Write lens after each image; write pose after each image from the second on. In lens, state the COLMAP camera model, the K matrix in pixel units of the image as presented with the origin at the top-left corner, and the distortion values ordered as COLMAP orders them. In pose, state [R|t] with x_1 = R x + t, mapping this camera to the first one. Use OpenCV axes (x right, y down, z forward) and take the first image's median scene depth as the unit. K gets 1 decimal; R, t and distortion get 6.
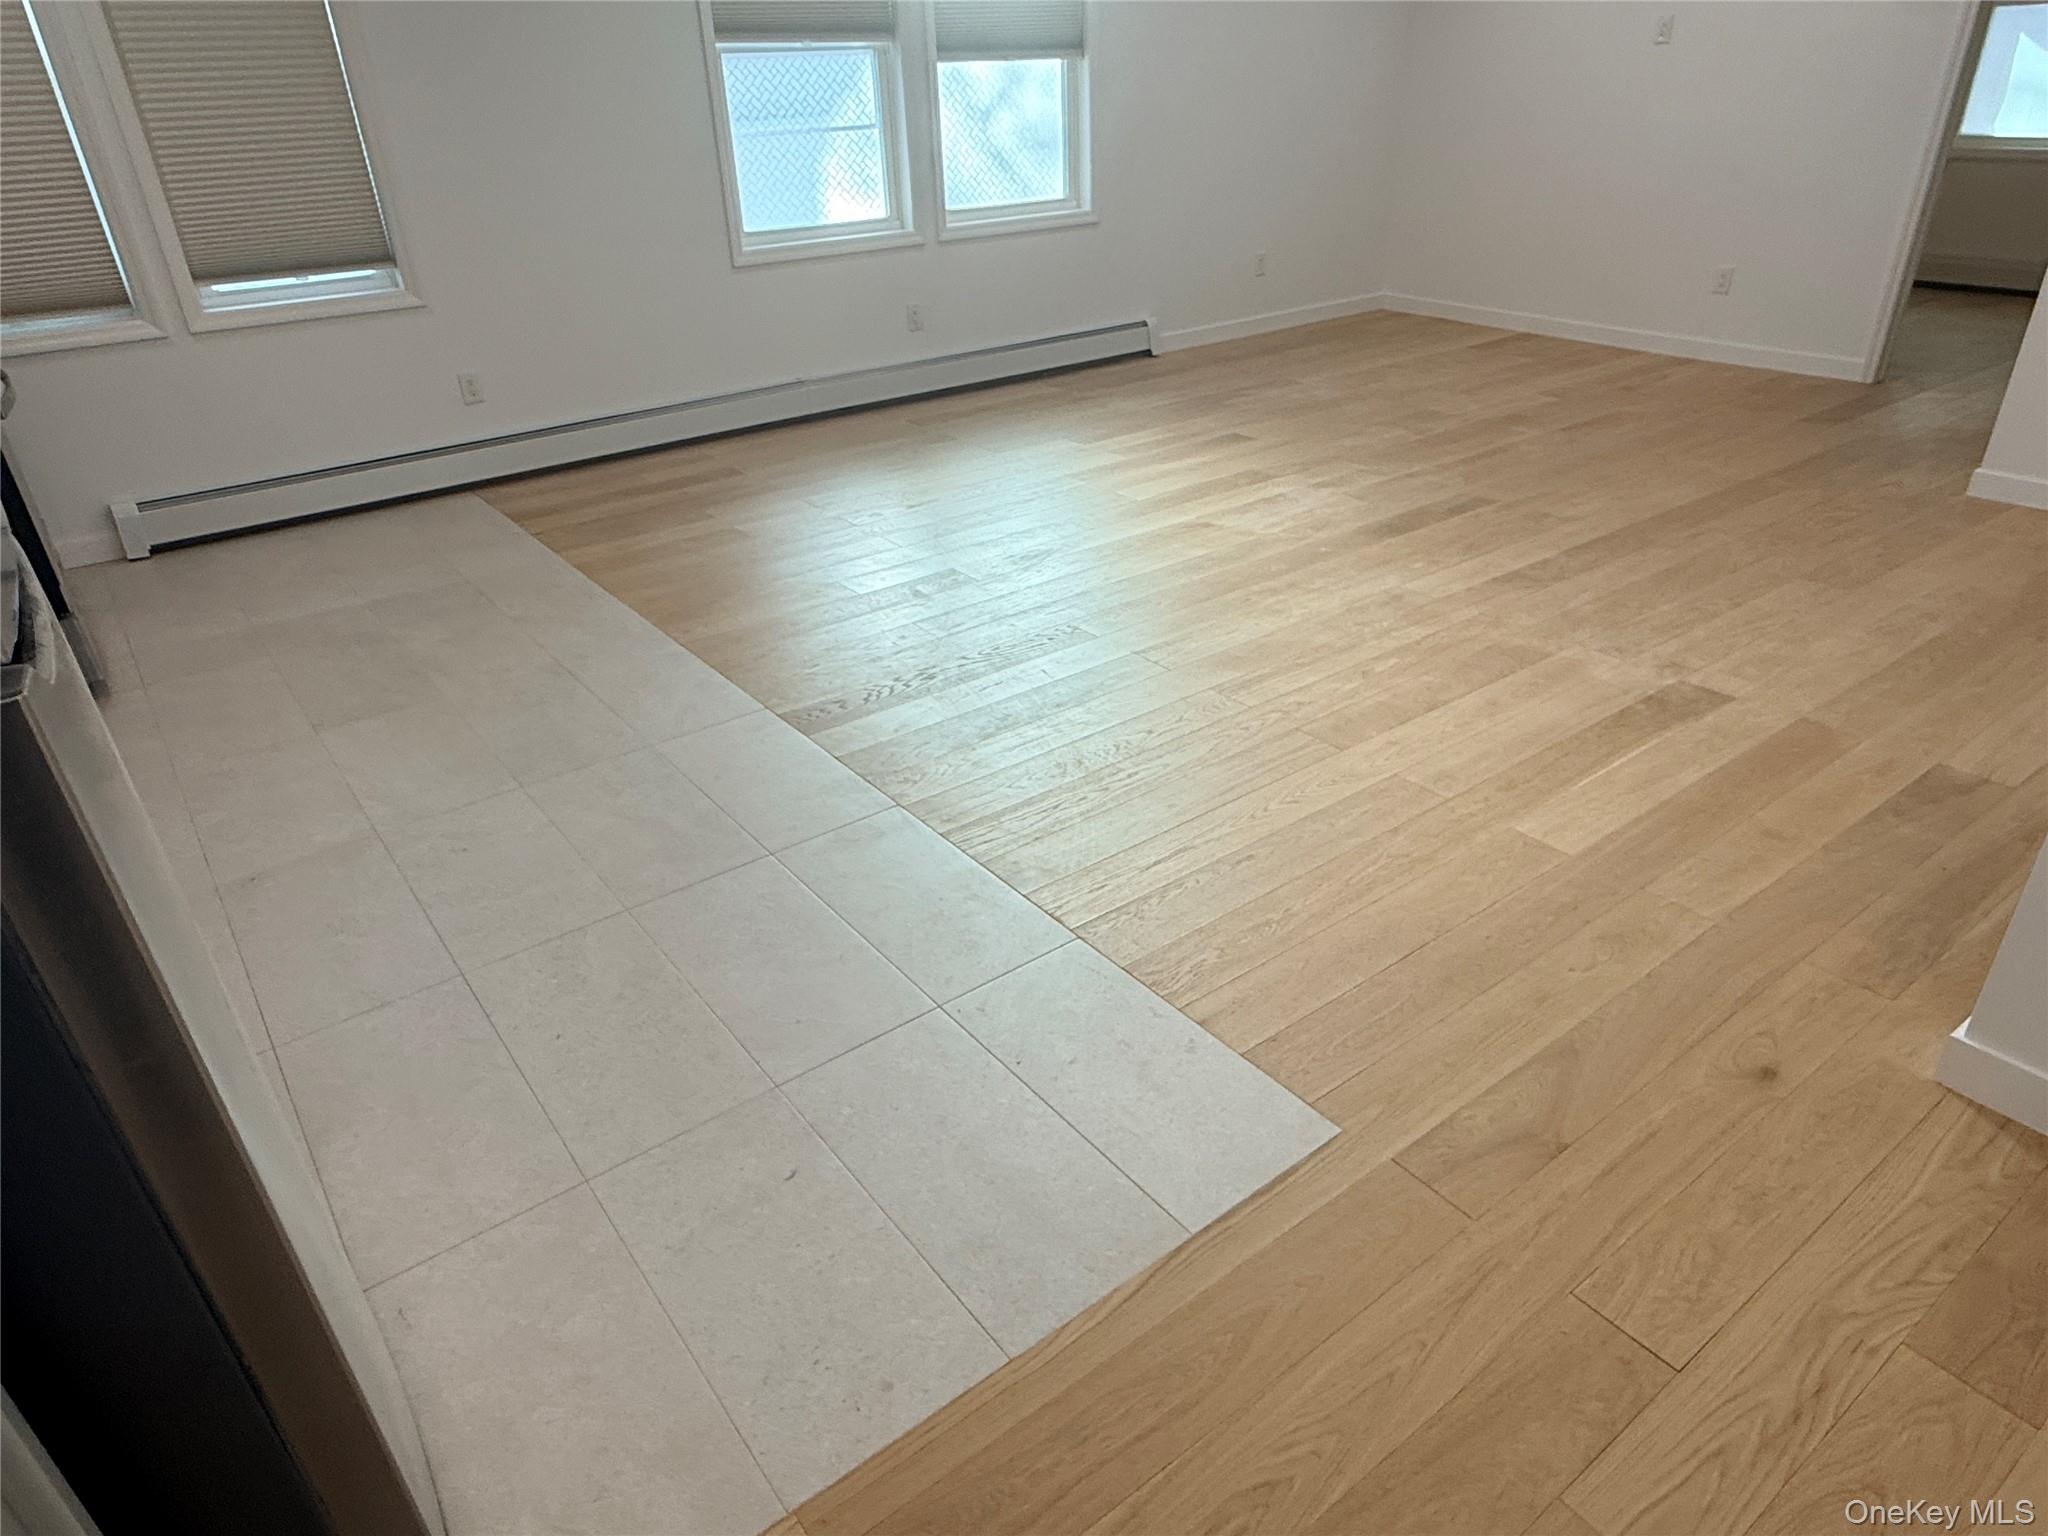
lens RADIAL K [[1281.9, 0, 1011.6], [0, 1281.9, 768.8], [0, 0, 1]] dist [-0.003275, 0.004067]
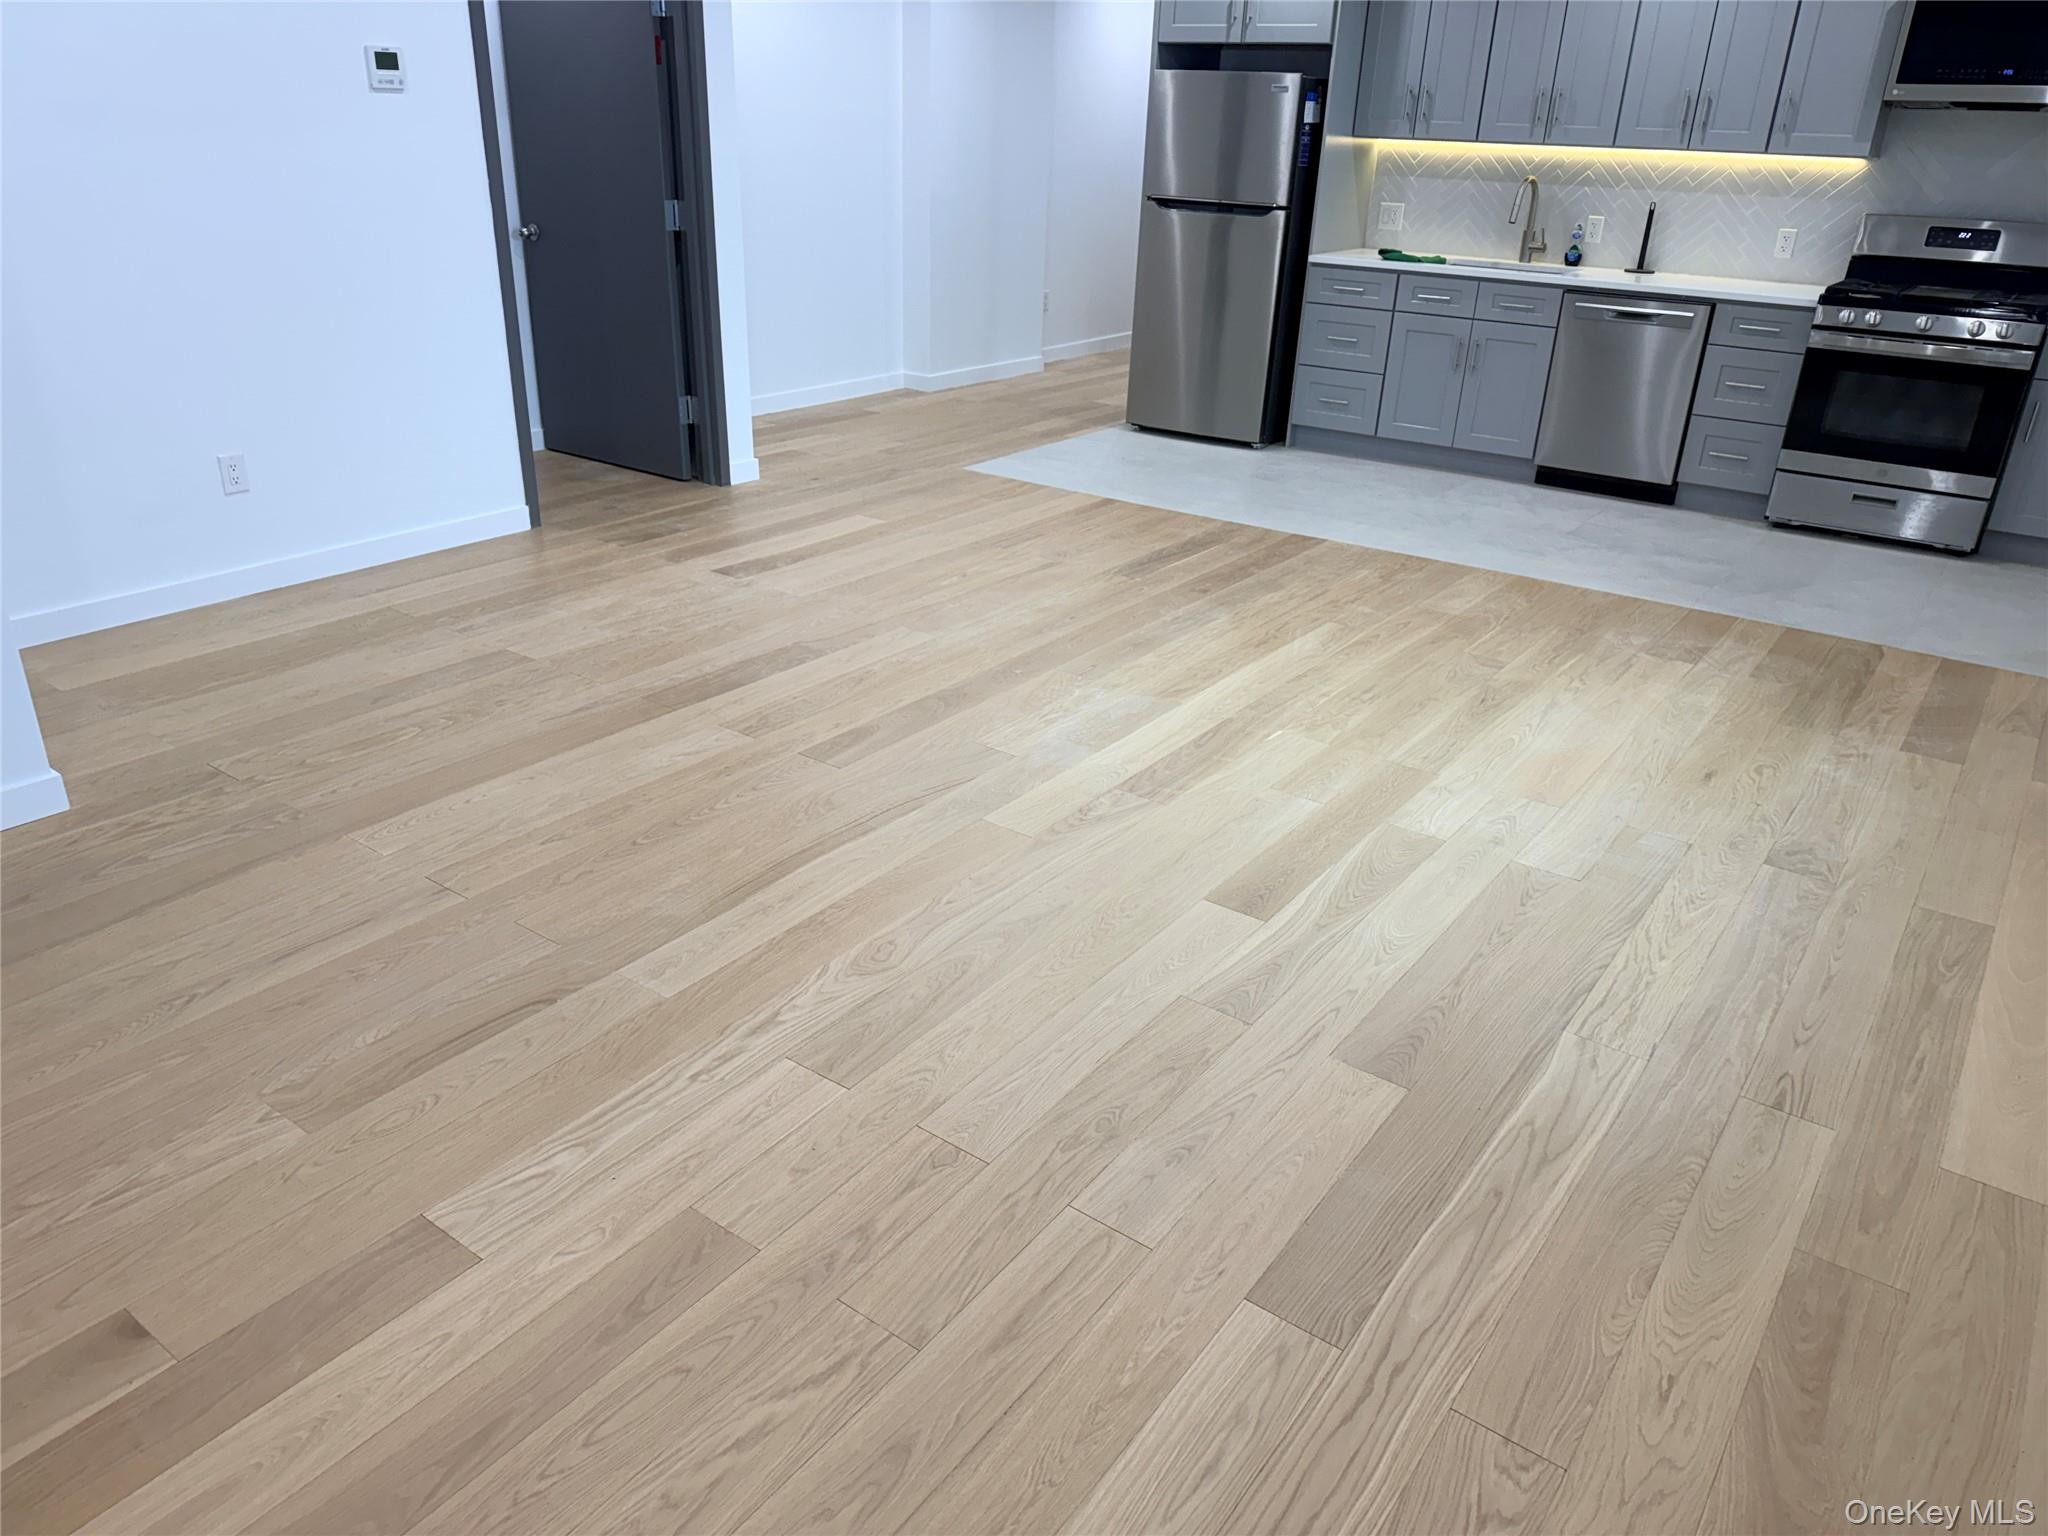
lens RADIAL K [[1423.5, 0, 1019.5], [0, 1423.5, 770.9], [0, 0, 1]] dist [0.088708, -0.119455]
pose [[-0.955554, 0.126440, -0.266326, 0.558392], [-0.142352, 0.593199, 0.792370, -0.993662], [0.258172, 0.795064, -0.548835, 1.729462]]
